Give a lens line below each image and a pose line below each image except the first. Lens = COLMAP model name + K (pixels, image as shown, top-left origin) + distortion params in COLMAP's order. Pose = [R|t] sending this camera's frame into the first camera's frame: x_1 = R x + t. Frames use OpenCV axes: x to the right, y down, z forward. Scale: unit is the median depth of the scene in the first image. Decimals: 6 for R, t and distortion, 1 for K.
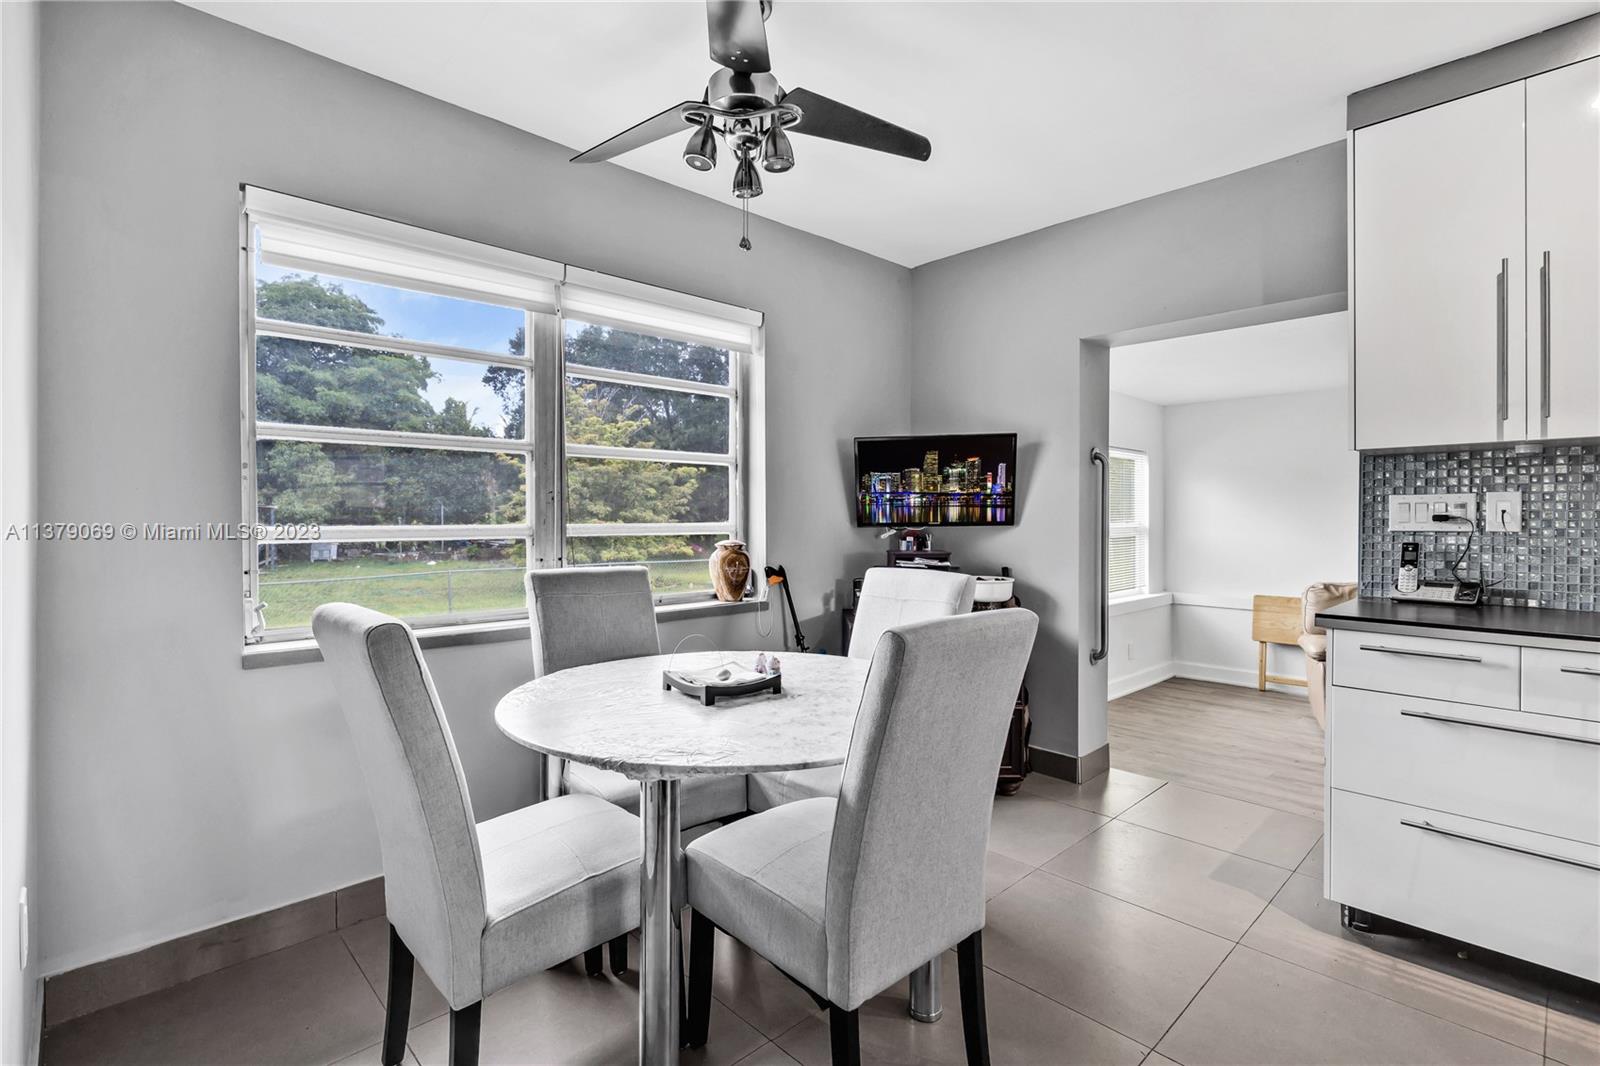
lens RADIAL K [[748.6, 0, 798.7], [0, 748.6, 523.2], [0, 0, 1]] dist [0.003214, 0.001220]
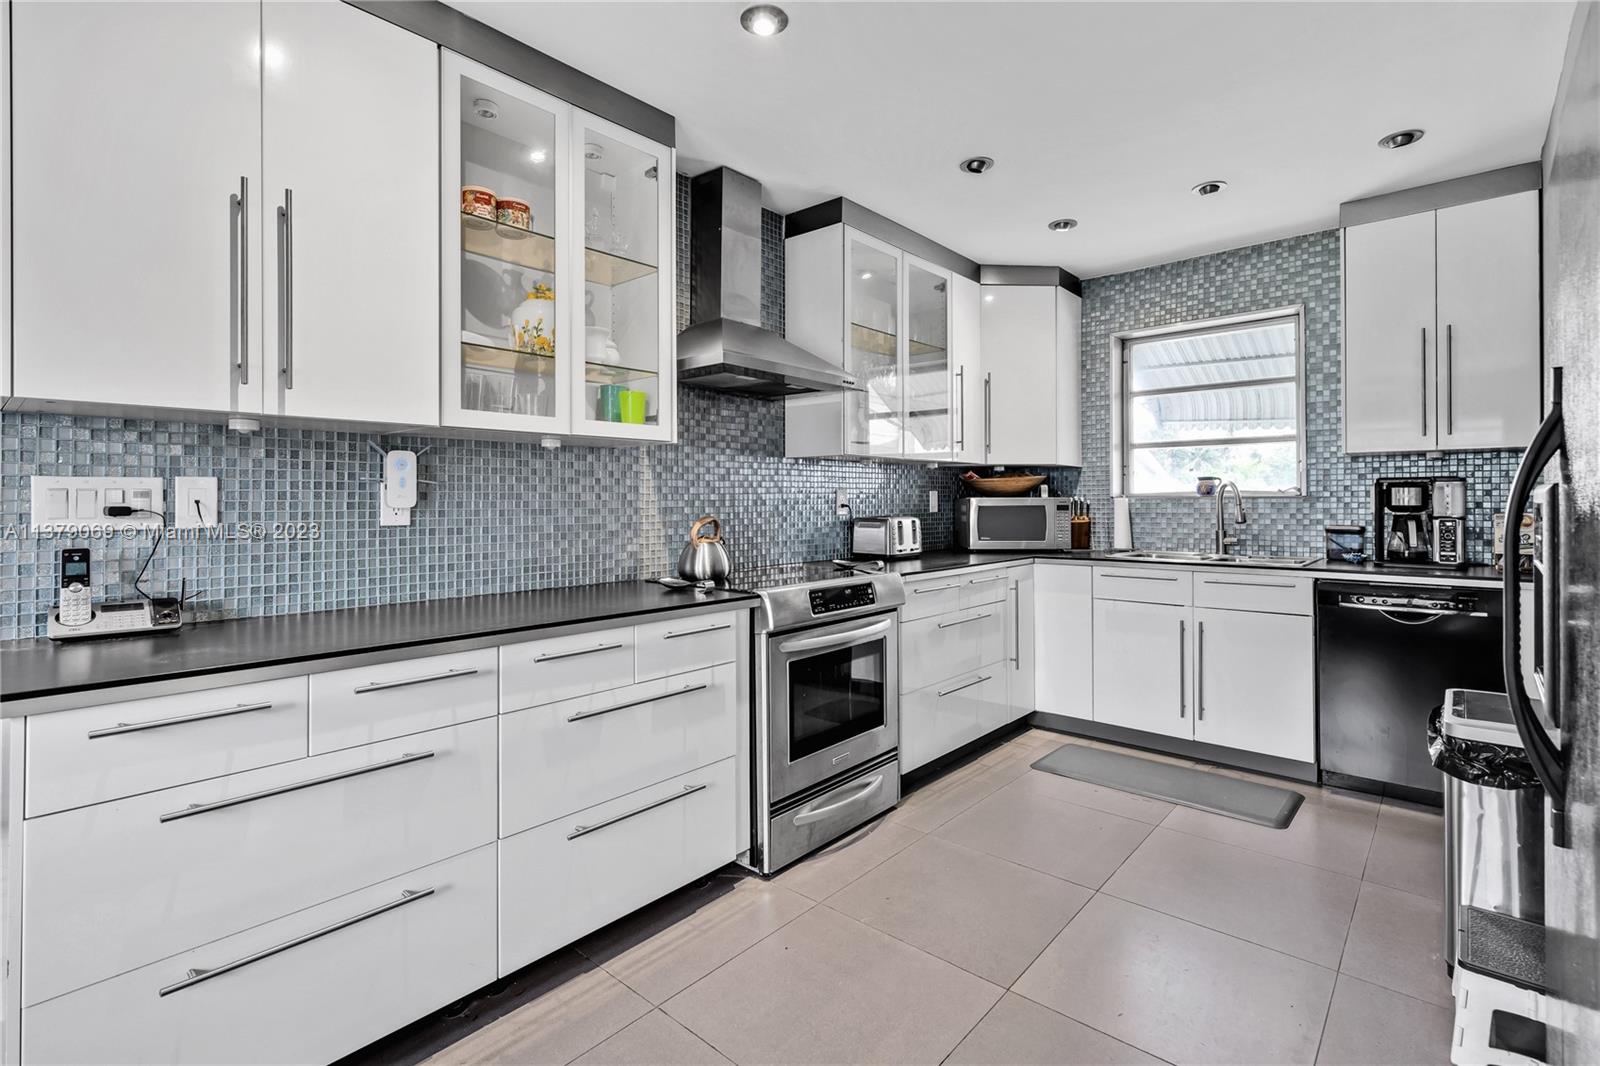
lens RADIAL K [[748.6, 0, 793.6], [0, 748.6, 502.6], [0, 0, 1]] dist [0.003214, 0.001220]
pose [[-0.081211, 0.003667, 0.996690, 0.106393], [0.009525, 0.999950, -0.002903, -0.006843], [-0.996651, 0.009258, -0.081242, 0.431760]]
